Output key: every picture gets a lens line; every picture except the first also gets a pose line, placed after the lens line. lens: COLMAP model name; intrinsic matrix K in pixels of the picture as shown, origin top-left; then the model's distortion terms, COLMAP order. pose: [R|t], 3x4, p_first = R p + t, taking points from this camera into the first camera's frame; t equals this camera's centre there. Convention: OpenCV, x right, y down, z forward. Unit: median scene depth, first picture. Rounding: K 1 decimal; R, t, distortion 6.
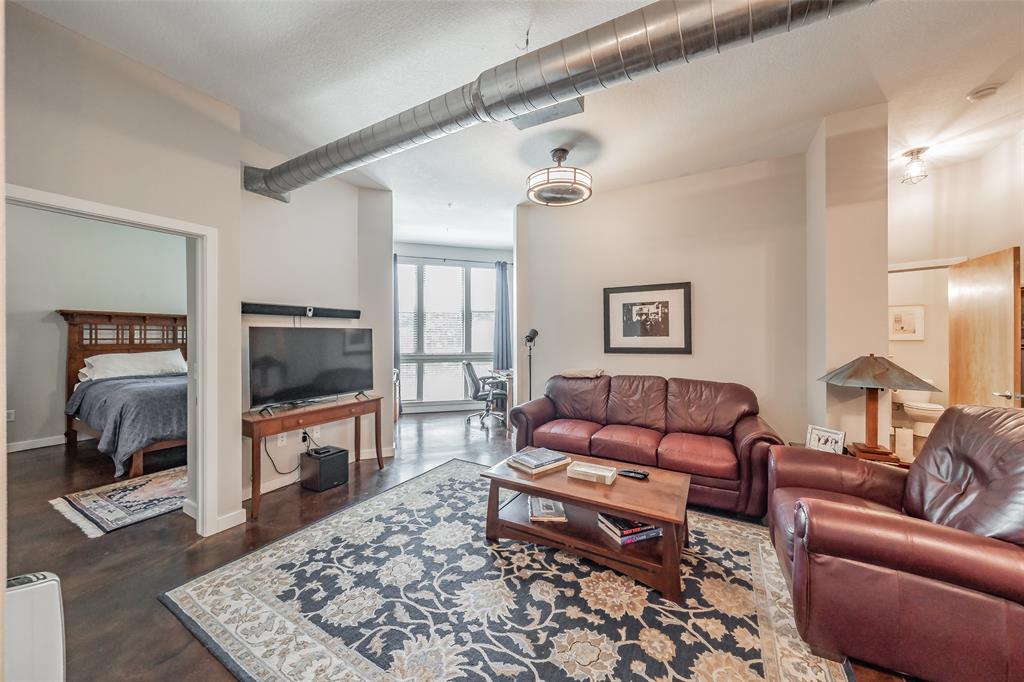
lens RADIAL K [[358.4, 0, 512.7], [0, 358.4, 336.2], [0, 0, 1]] dist [0.000564, 0.000004]
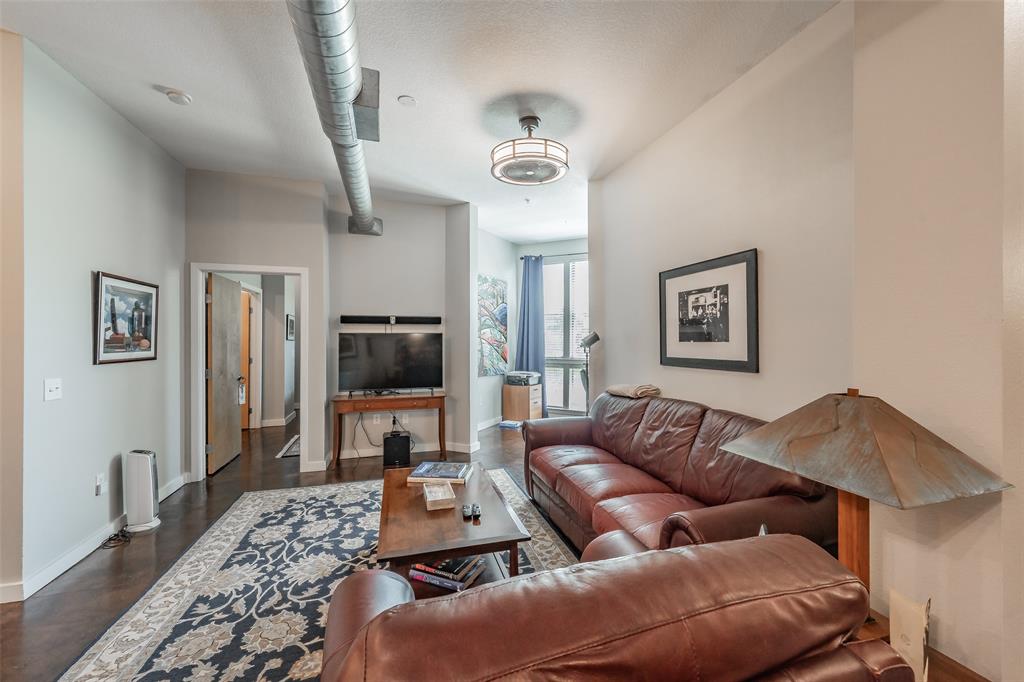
lens RADIAL K [[409.8, 0, 519.8], [0, 409.8, 338.1], [0, 0, 1]] dist [0.001558, 0.000103]
pose [[0.725102, 0.000713, -0.688641, 0.656873], [-0.000412, 1.000000, 0.000602, -0.006249], [0.688641, -0.000153, 0.725103, 0.246815]]
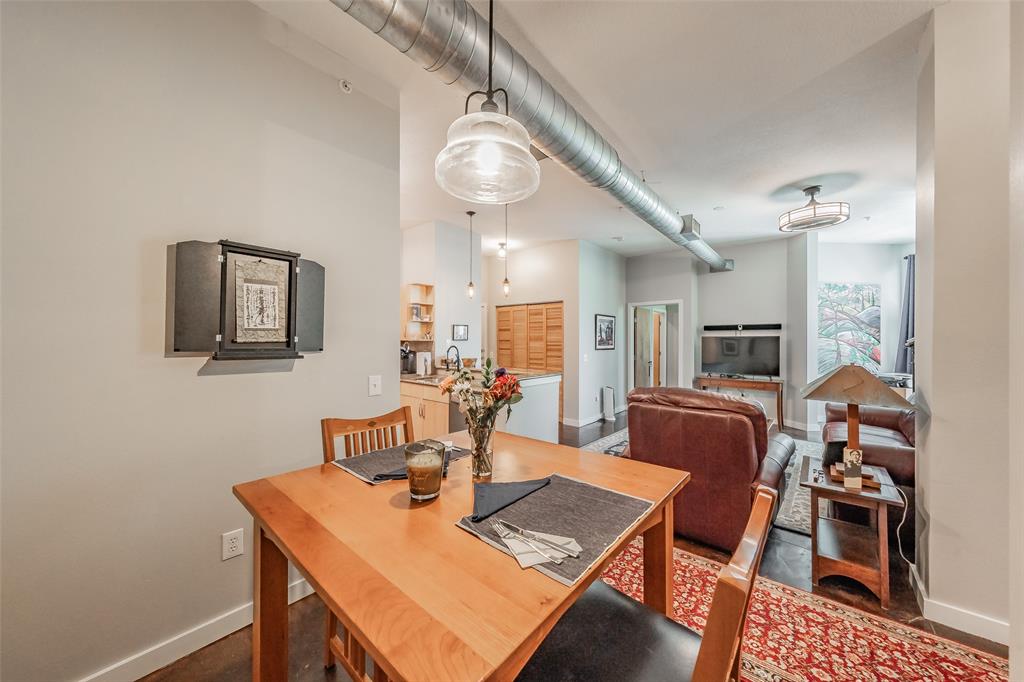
lens RADIAL K [[351.9, 0, 517.4], [0, 351.9, 339.9], [0, 0, 1]] dist [-0.000975, -0.000073]
pose [[-0.198580, 0.000101, -0.980085, 1.259936], [0.000119, 1.000000, 0.000079, -0.004897], [0.980085, -0.000101, -0.198580, 0.224832]]
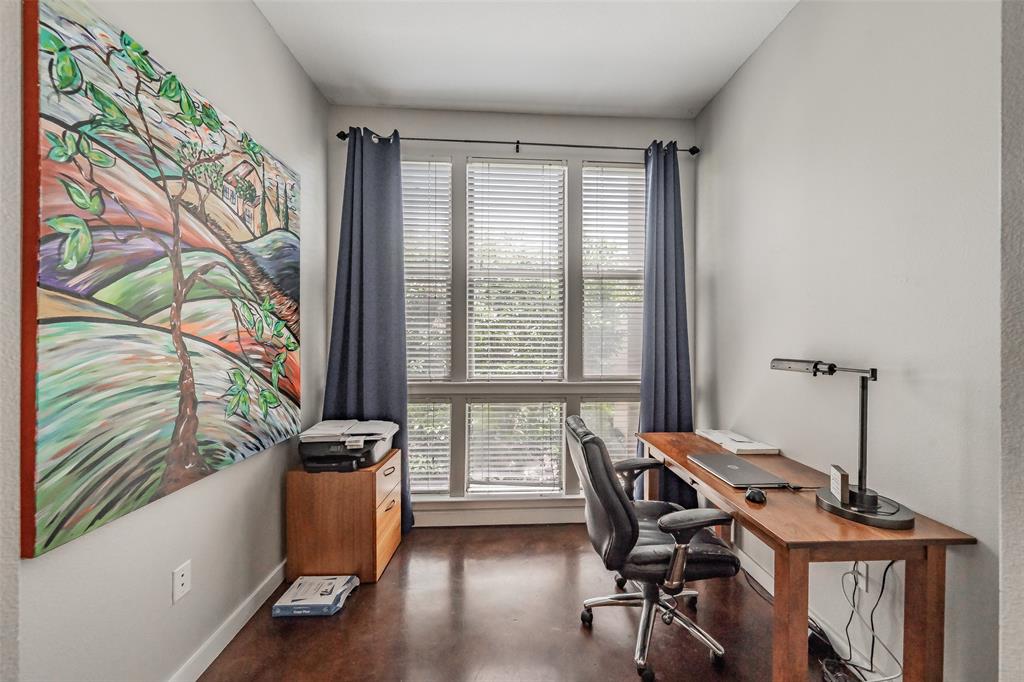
lens RADIAL K [[363.9, 0, 530.7], [0, 363.9, 336.4], [0, 0, 1]] dist [-0.000713, -0.000079]
pose [[0.979893, 0.001809, -0.199518, -0.163814], [-0.001682, 0.999998, 0.000807, -0.003807], [0.199519, -0.000455, 0.979894, 1.037375]]
